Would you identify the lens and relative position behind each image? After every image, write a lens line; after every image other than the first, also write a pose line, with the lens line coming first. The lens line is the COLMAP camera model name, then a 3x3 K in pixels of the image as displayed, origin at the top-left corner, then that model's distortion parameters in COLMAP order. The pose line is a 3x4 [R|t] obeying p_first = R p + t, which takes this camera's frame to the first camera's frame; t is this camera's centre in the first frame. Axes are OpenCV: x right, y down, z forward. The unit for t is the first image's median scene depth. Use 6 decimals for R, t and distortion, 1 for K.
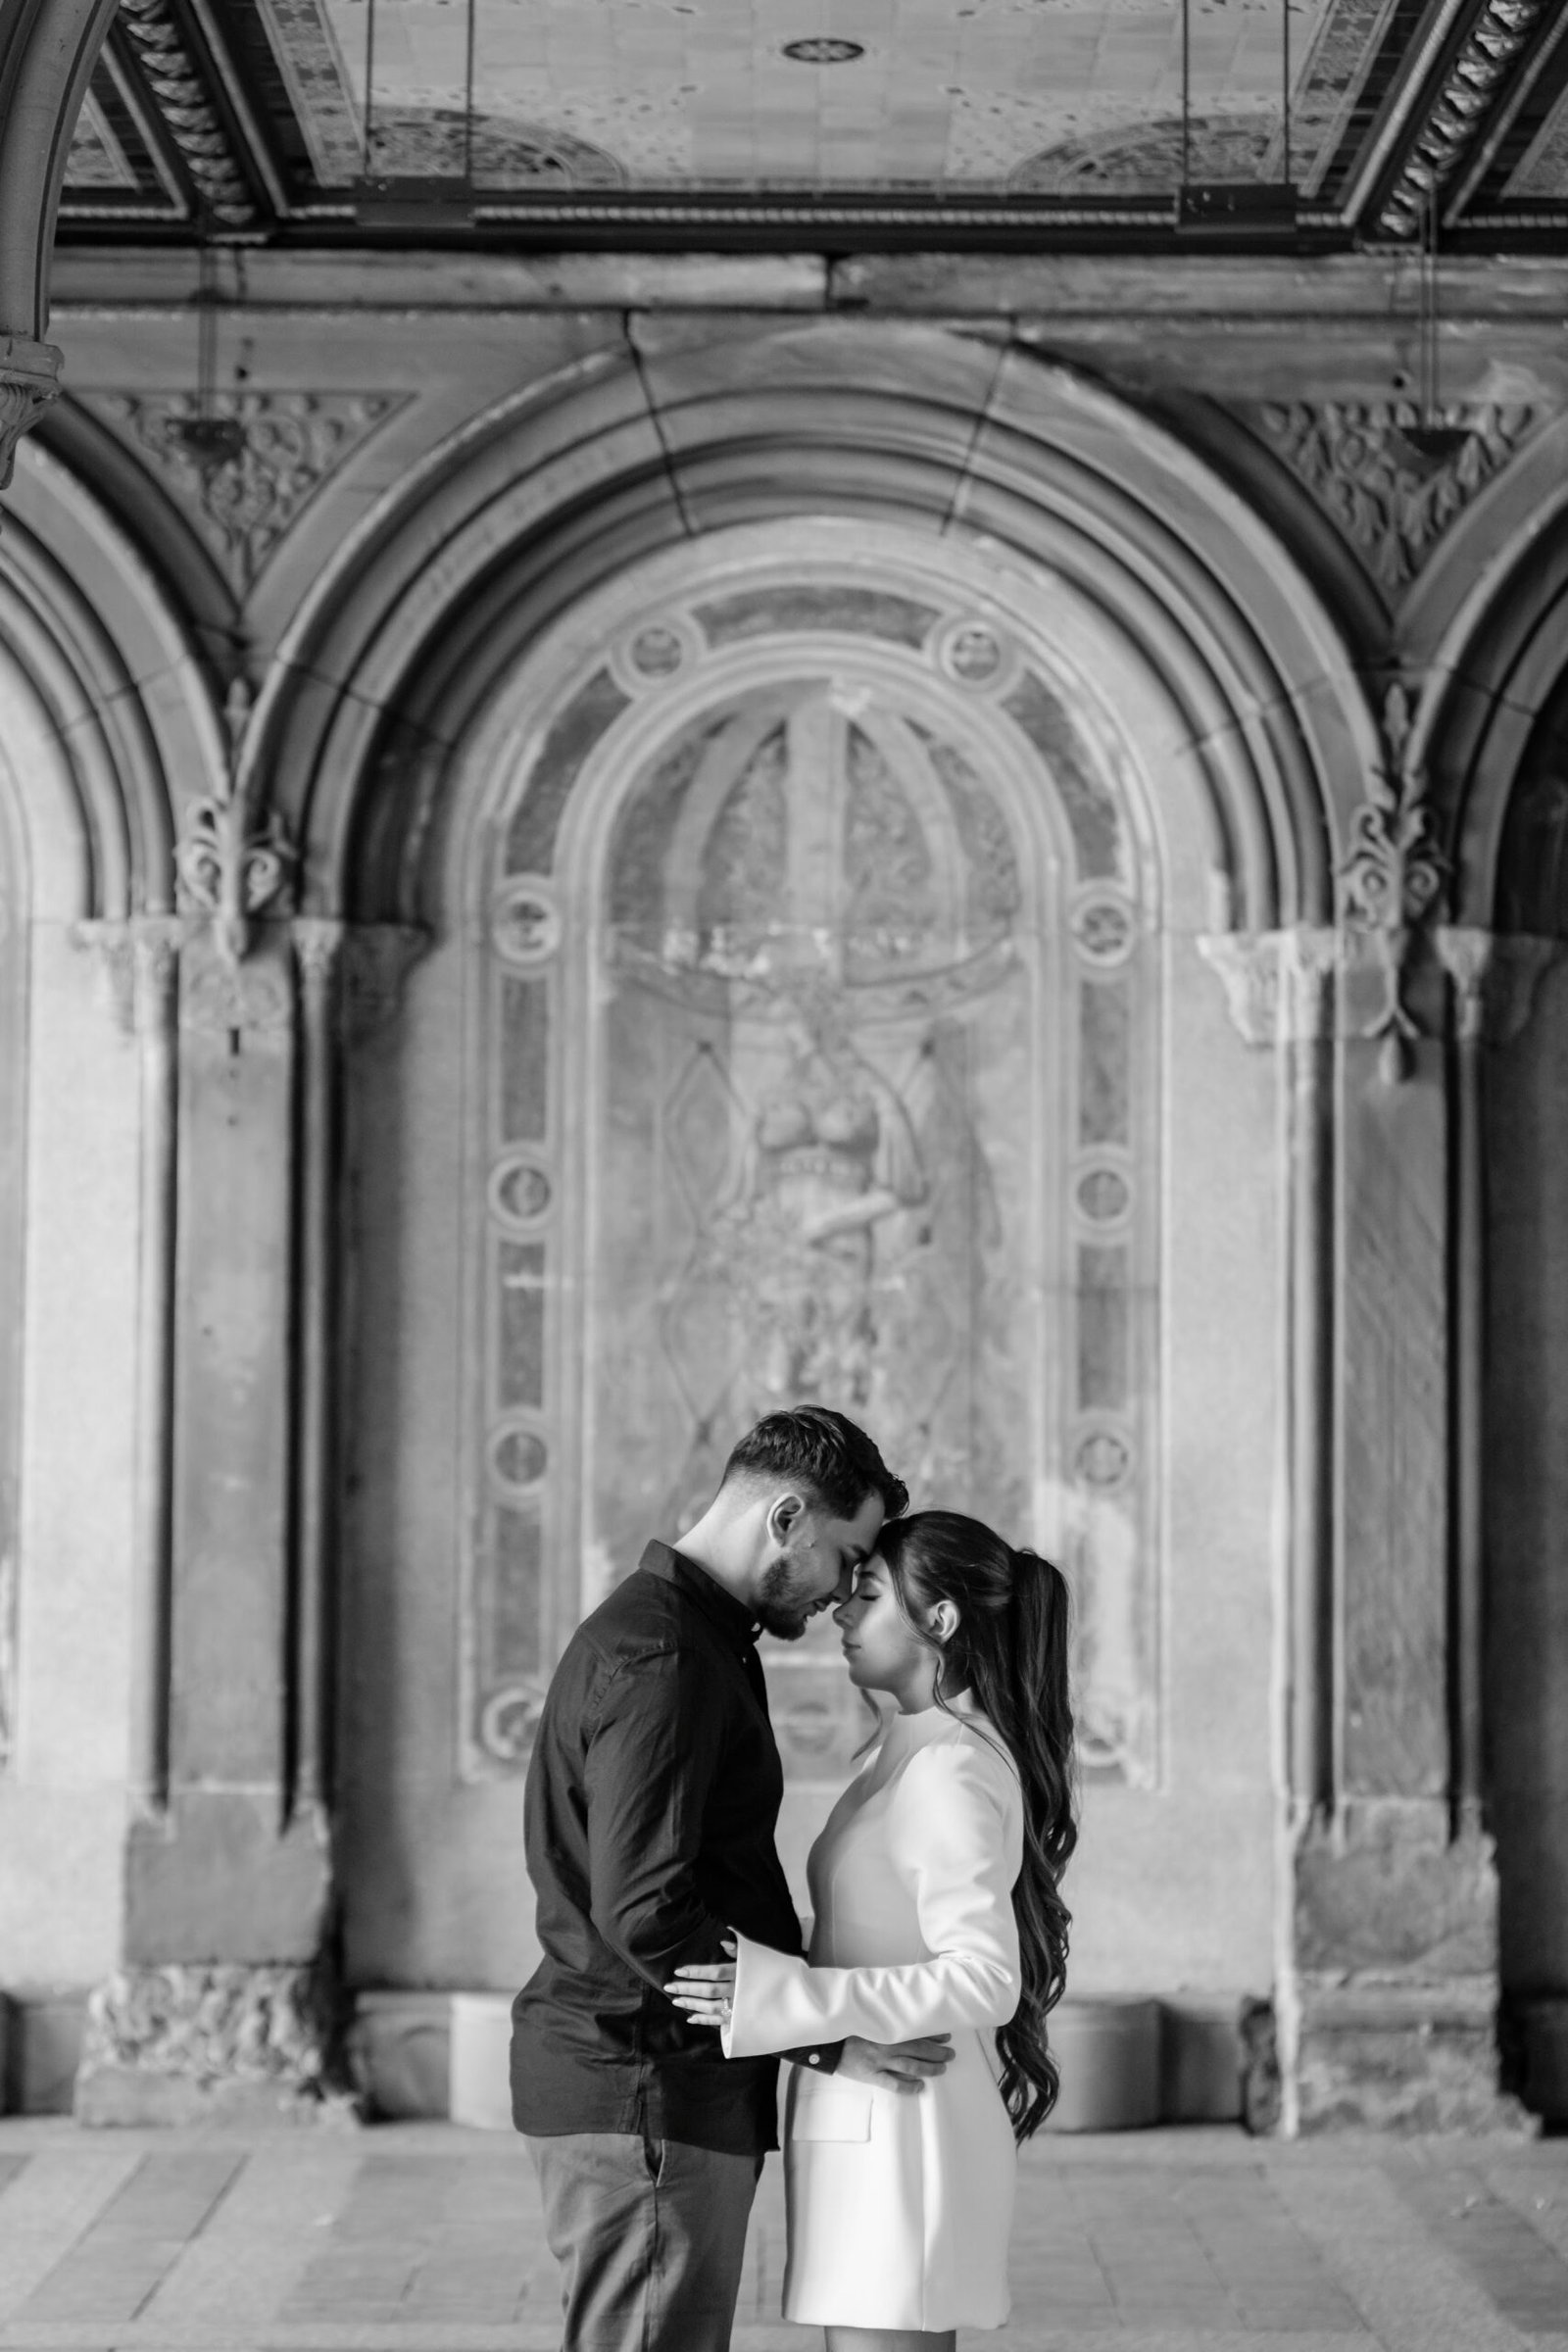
lens RADIAL K [[4367.7, 0, 784.0], [0, 4367.7, 1176.0], [0, 0, 1]] dist [0.058798, -0.213703]
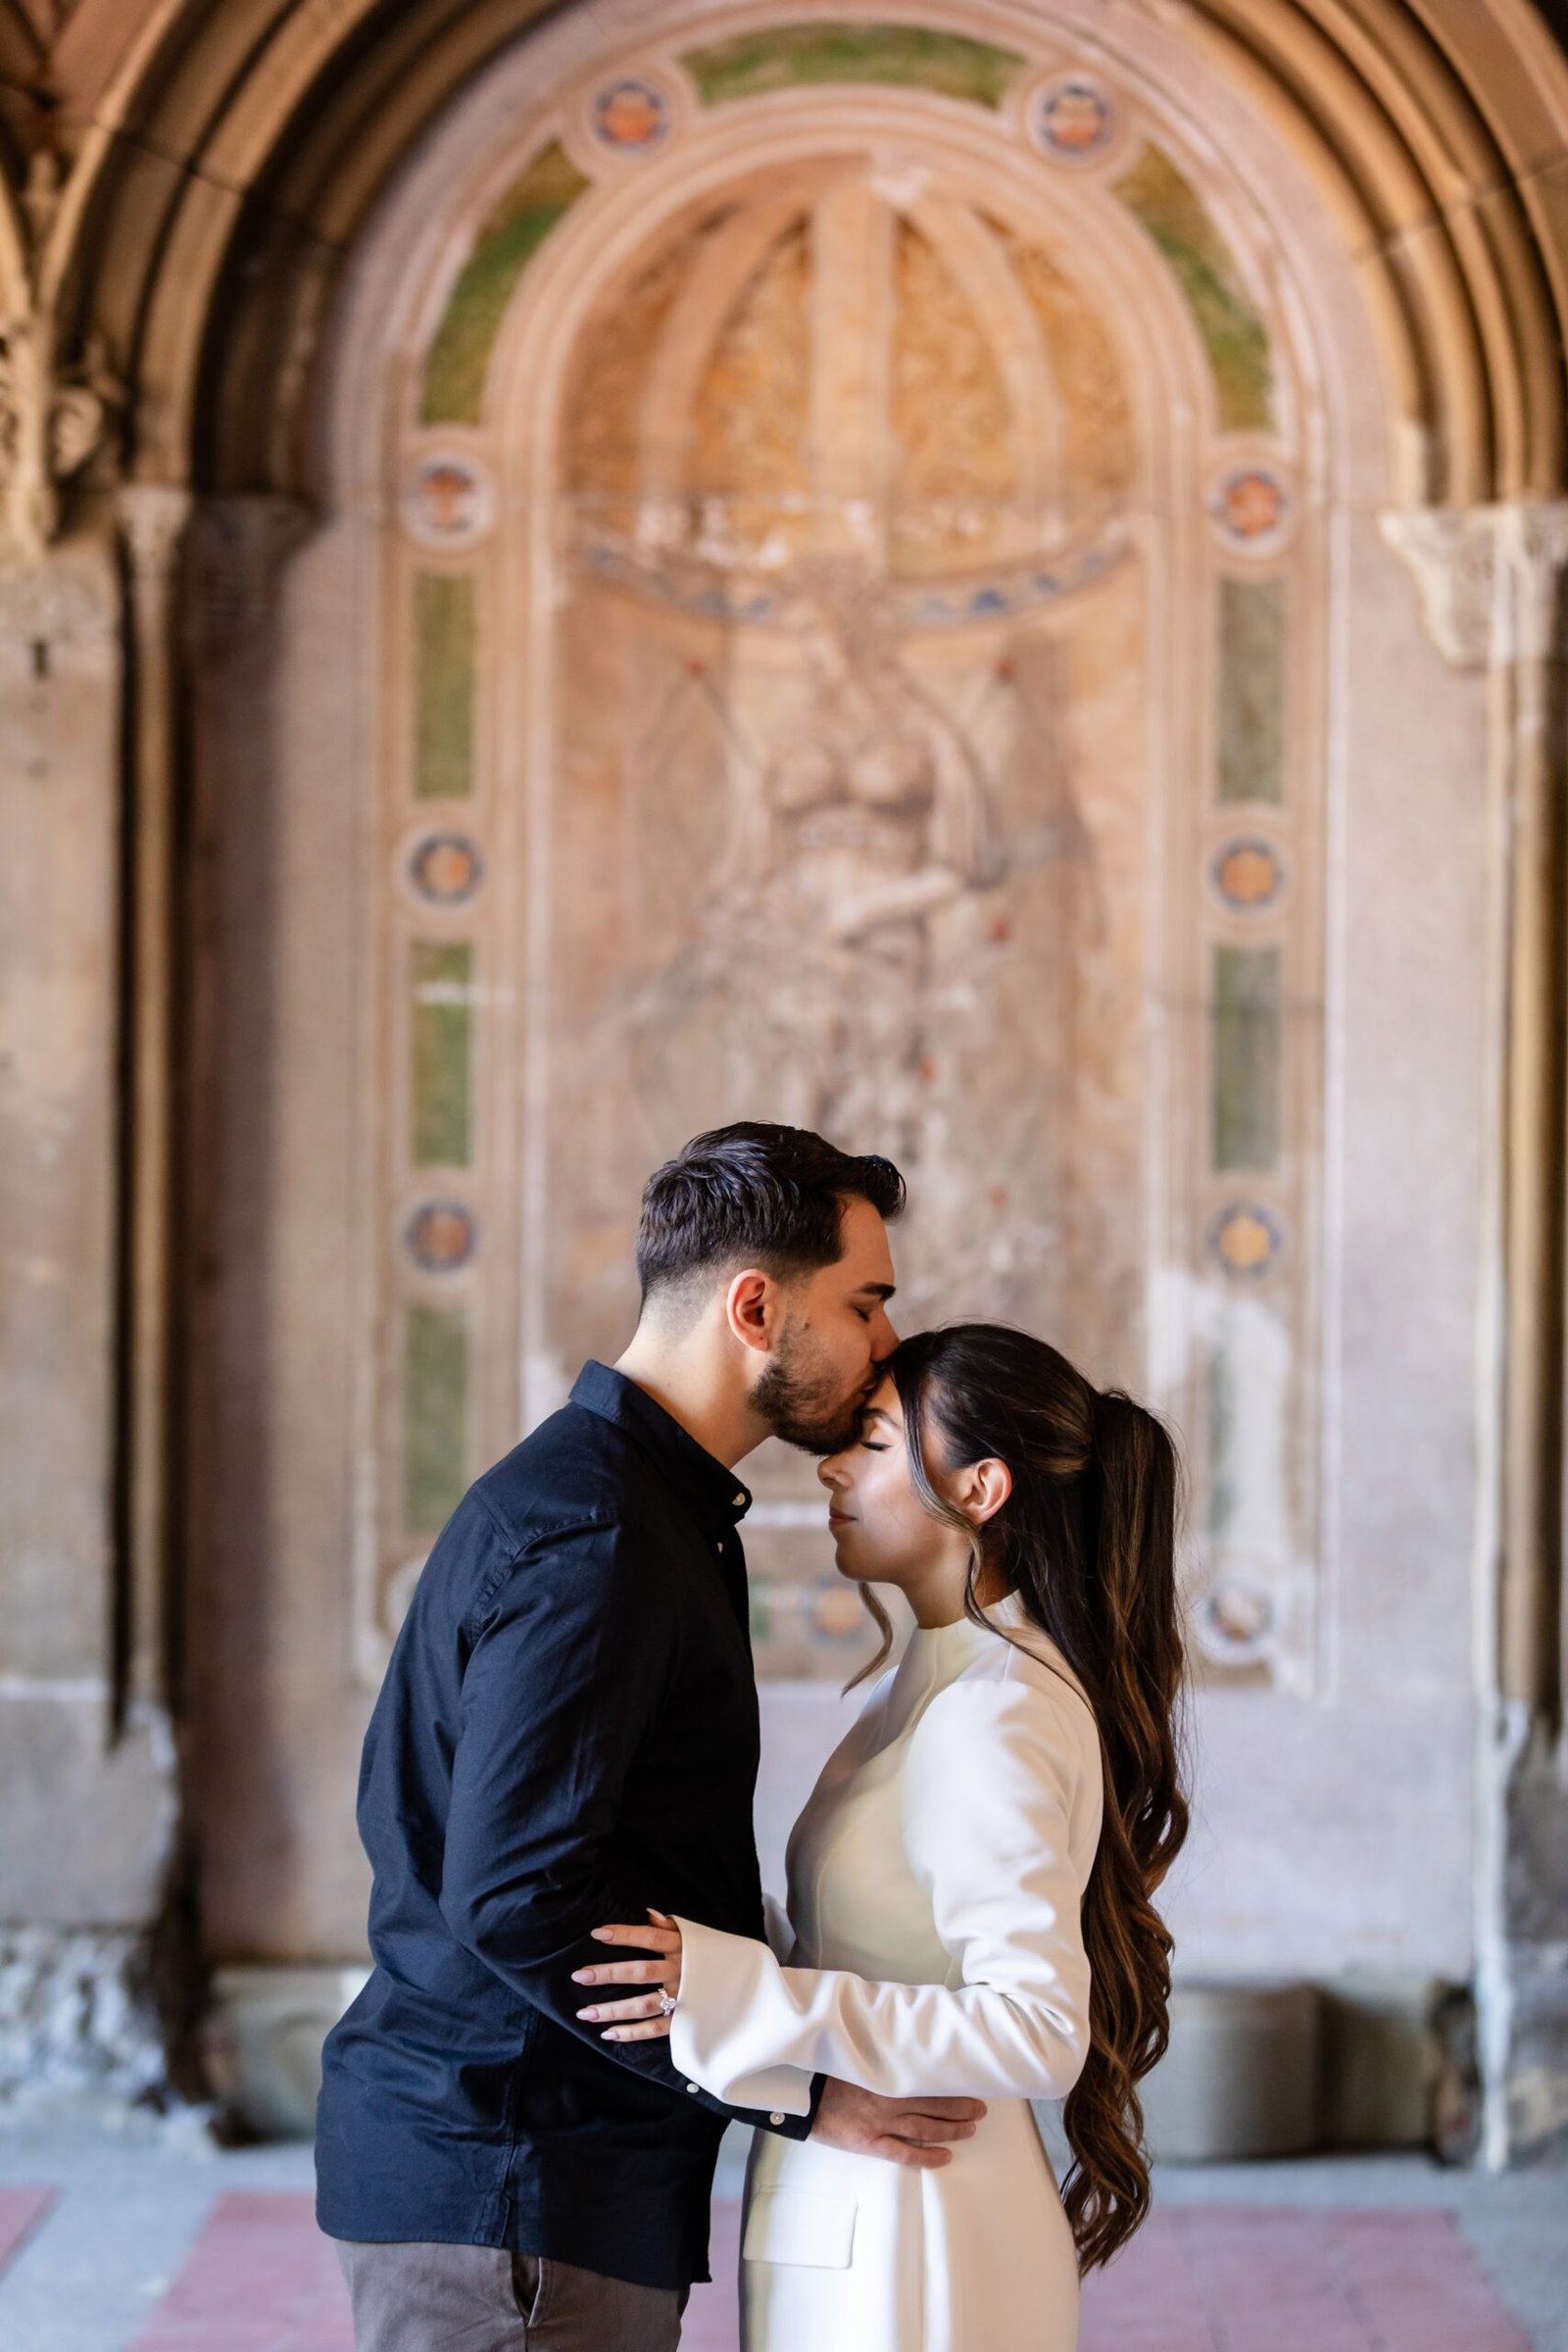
lens RADIAL K [[5277.7, 0, 784.0], [0, 5277.7, 1176.0], [0, 0, 1]] dist [0.011073, -0.495907]
pose [[0.999814, 0.002991, -0.019044, 0.013365], [-0.001966, 0.998560, 0.053618, 0.007361], [0.019177, -0.053571, 0.998380, 0.129057]]
